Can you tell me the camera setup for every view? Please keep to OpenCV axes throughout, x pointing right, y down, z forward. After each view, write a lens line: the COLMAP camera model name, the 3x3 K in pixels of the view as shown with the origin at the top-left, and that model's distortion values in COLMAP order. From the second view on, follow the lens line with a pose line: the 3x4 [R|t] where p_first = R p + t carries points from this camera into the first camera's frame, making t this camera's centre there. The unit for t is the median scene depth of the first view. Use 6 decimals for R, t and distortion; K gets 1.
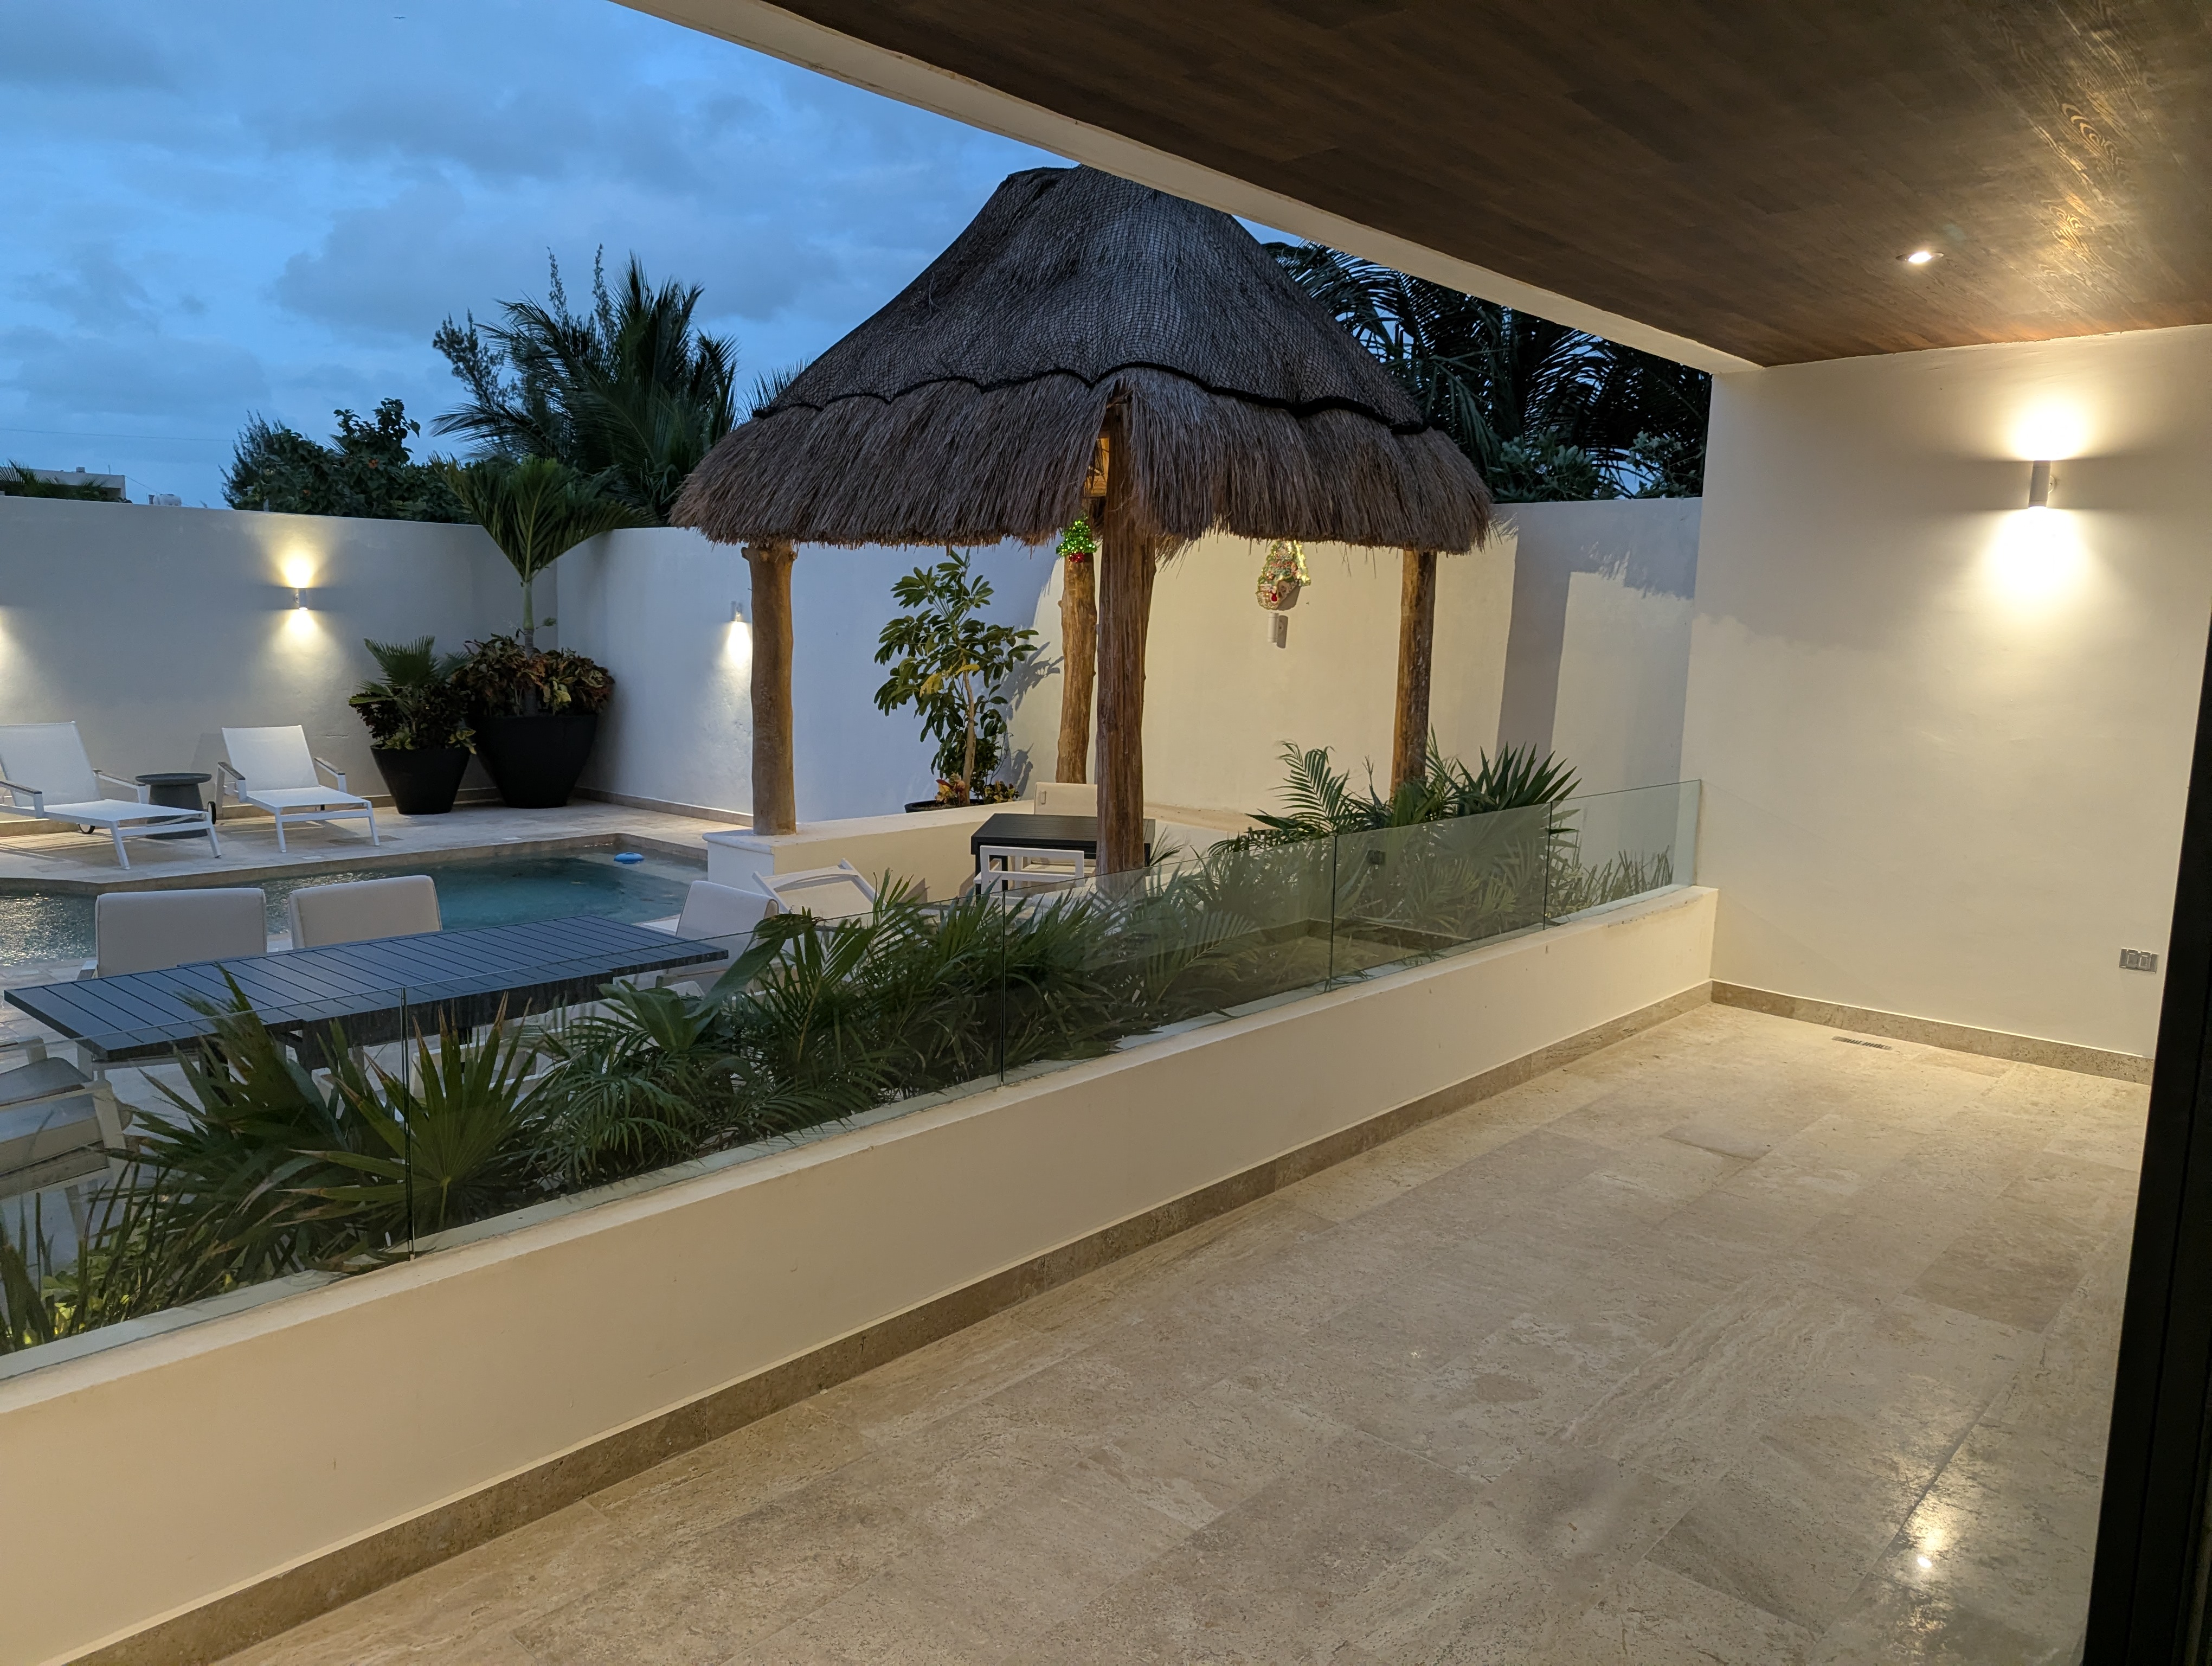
lens RADIAL K [[1550.1, 0, 1089.9], [0, 1550.1, 798.8], [0, 0, 1]] dist [0.053052, -0.040705]
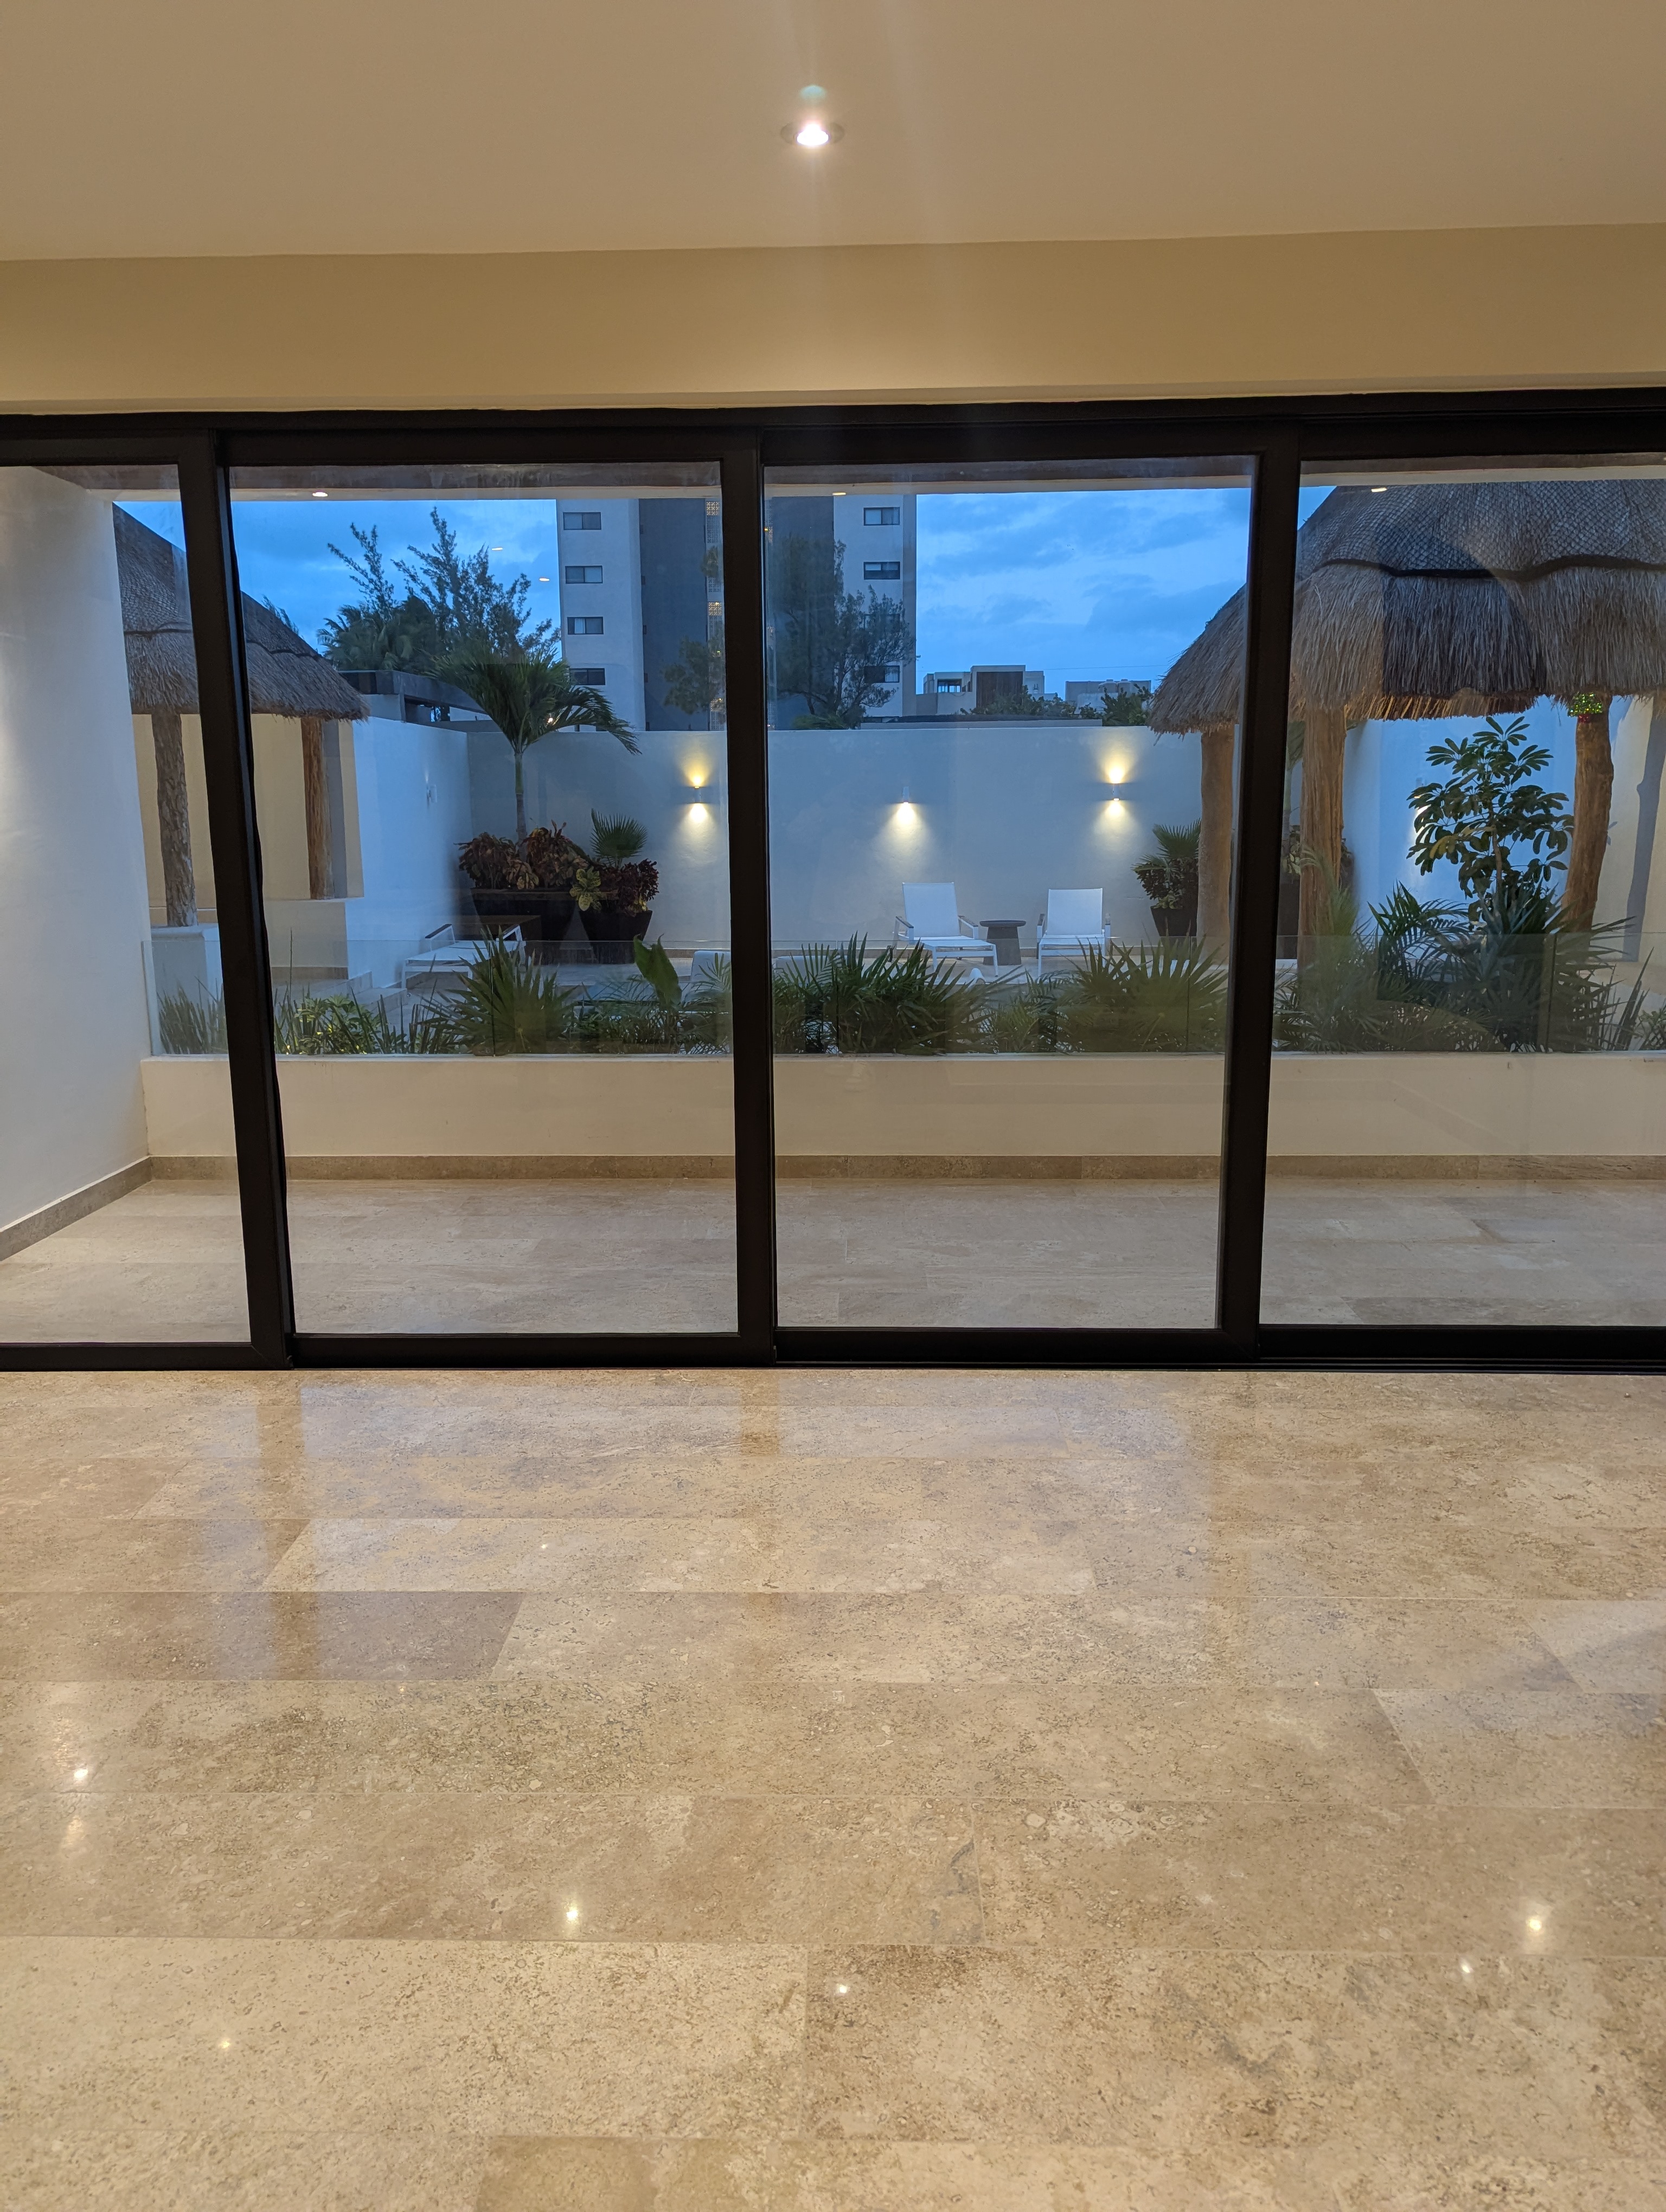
lens RADIAL K [[1550.1, 0, 825.5], [0, 1550.1, 1061.8], [0, 0, 1]] dist [0.053052, -0.040705]
pose [[0.649644, 0.096228, -0.754124, 0.876460], [-0.064221, 0.995358, 0.071685, 0.050123], [0.757521, 0.001861, 0.652808, -0.089801]]
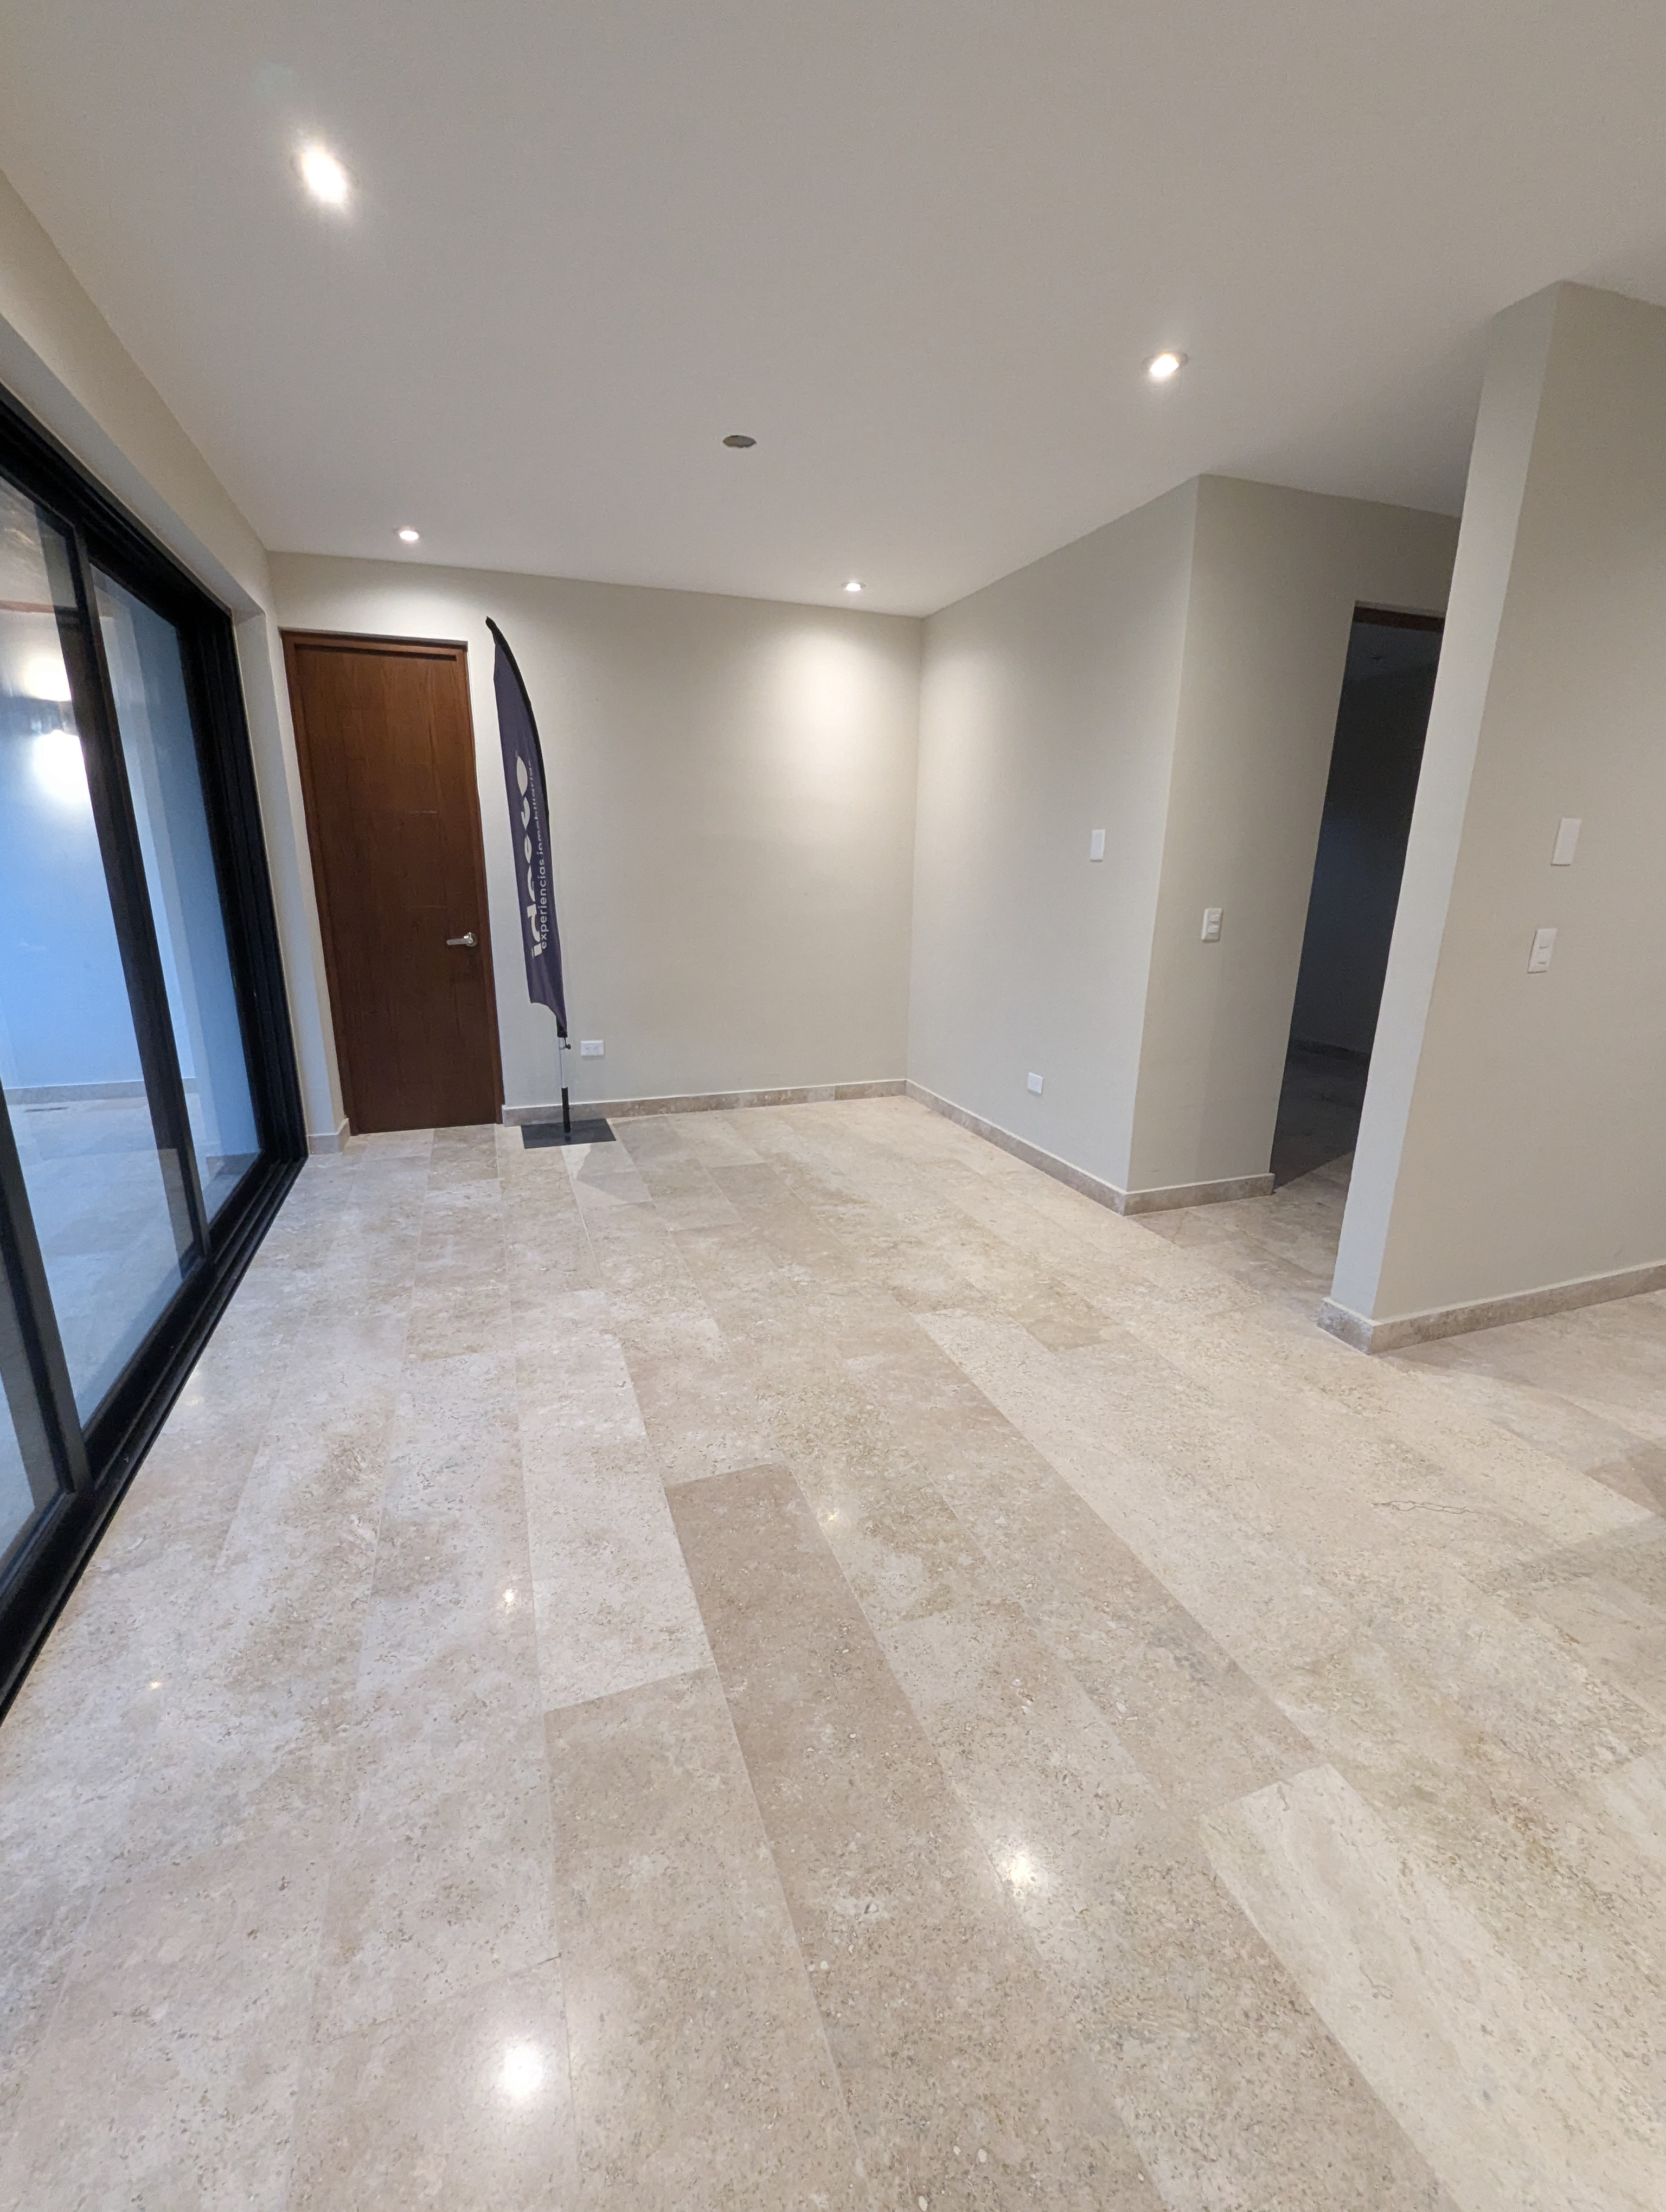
lens RADIAL K [[920.4, 0, 817.5], [0, 920.4, 1114.9], [0, 0, 1]] dist [0.000079, 0.001316]
pose [[0.472277, -0.258569, 0.842672, 0.126017], [0.104743, 0.965696, 0.237615, 0.039849], [-0.875205, -0.023957, 0.483159, -0.055165]]
